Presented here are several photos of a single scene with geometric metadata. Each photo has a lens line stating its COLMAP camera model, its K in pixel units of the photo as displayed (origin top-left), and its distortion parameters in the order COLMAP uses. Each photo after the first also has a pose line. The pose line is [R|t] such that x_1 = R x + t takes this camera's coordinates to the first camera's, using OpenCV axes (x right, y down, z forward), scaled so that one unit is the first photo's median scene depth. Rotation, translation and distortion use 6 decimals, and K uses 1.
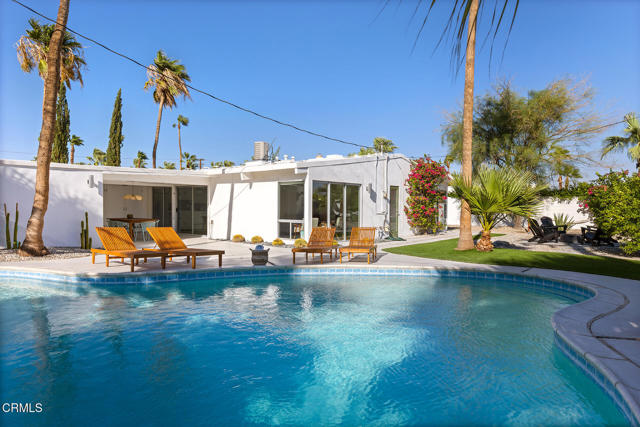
lens RADIAL K [[404.1, 0, 323.0], [0, 404.1, 215.2], [0, 0, 1]] dist [0.012180, 0.001214]
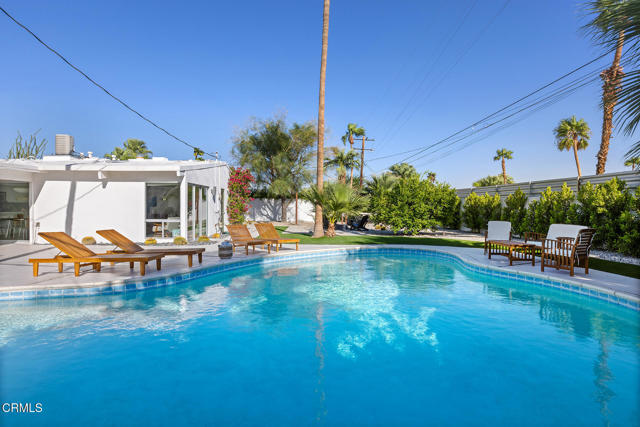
lens RADIAL K [[354.3, 0, 319.6], [0, 354.3, 210.4], [0, 0, 1]] dist [-0.003941, 0.000251]
pose [[0.761181, -0.008298, 0.648487, -0.335623], [0.011469, 0.999934, -0.000668, -0.006388], [-0.648438, 0.007946, 0.761226, 0.036339]]
